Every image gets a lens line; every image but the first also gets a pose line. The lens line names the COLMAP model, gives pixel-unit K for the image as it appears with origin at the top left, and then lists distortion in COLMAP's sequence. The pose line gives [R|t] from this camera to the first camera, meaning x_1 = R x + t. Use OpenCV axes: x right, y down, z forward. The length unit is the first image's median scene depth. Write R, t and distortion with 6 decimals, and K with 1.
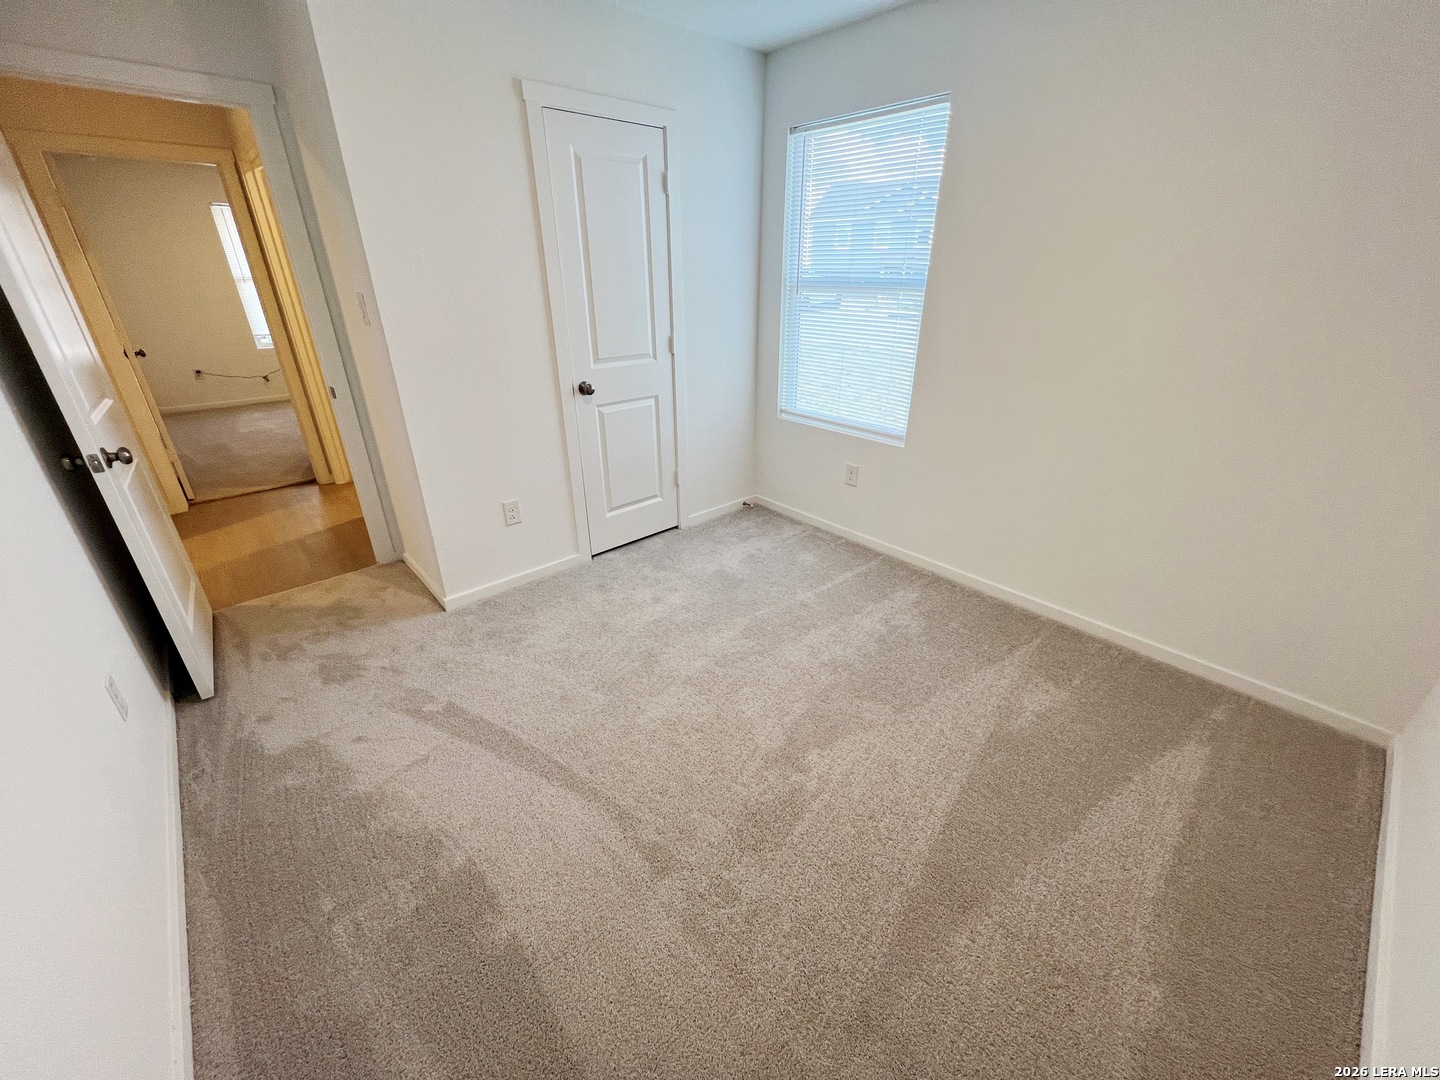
lens RADIAL K [[576.8, 0, 719.8], [0, 576.8, 537.4], [0, 0, 1]] dist [0.000210, 0.000312]
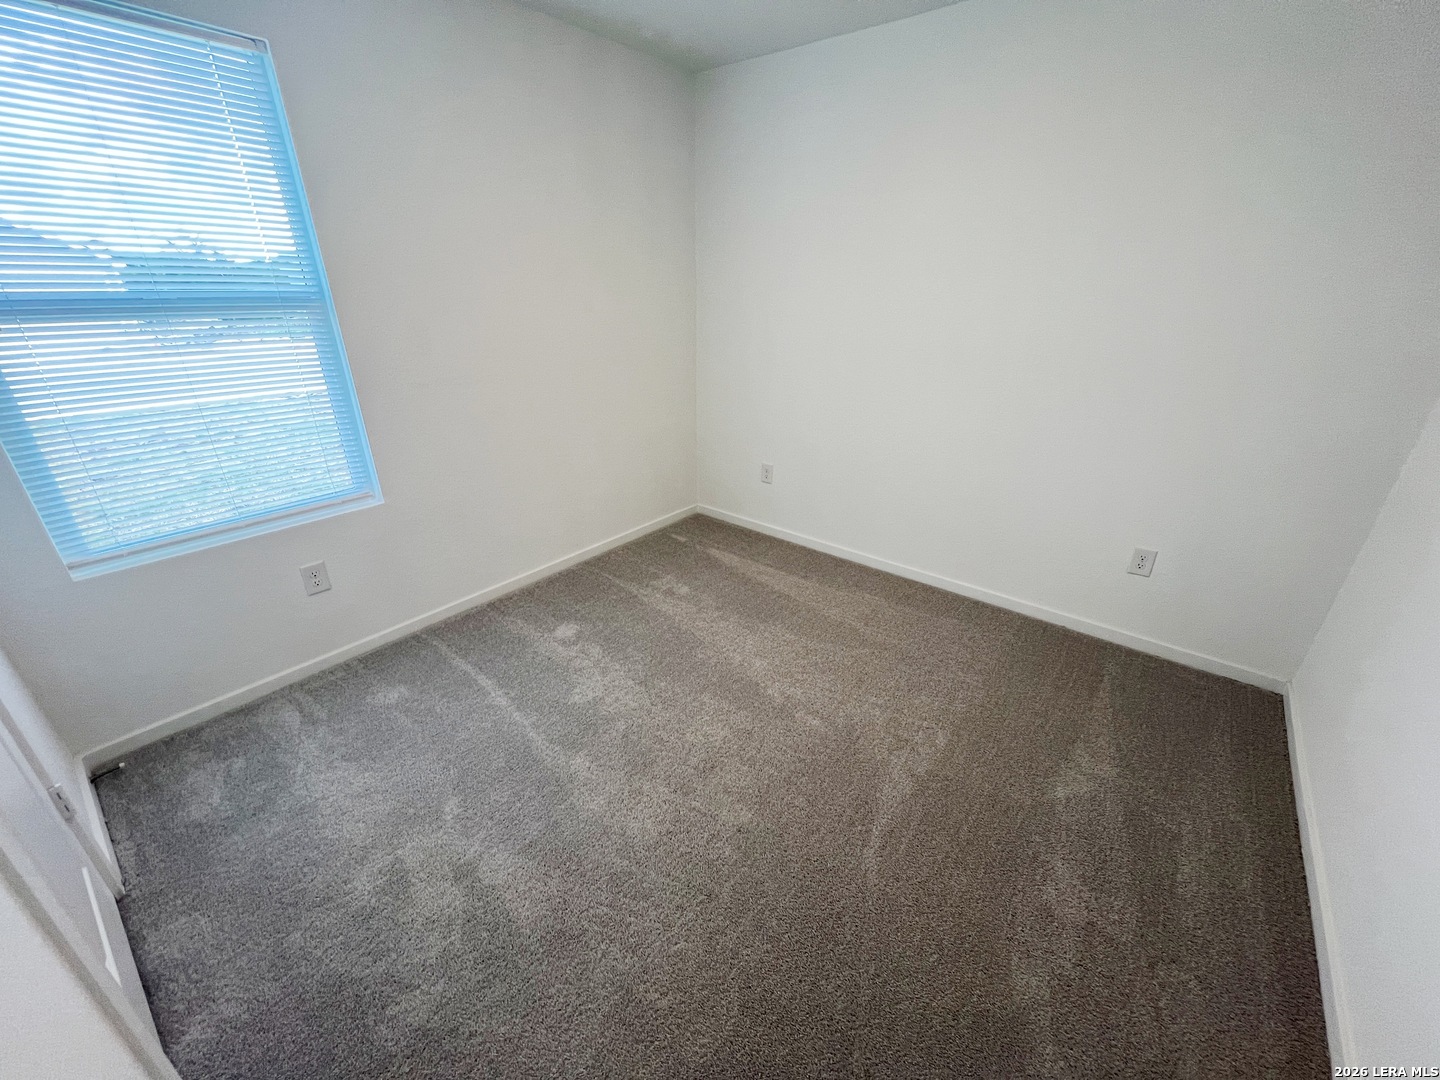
lens RADIAL K [[576.8, 0, 719.8], [0, 576.8, 537.4], [0, 0, 1]] dist [0.000210, 0.000312]
pose [[-0.156580, -0.393973, 0.905686, -0.507636], [0.416969, 0.804902, 0.422220, -0.269998], [-0.895332, 0.443754, 0.038244, 0.600902]]
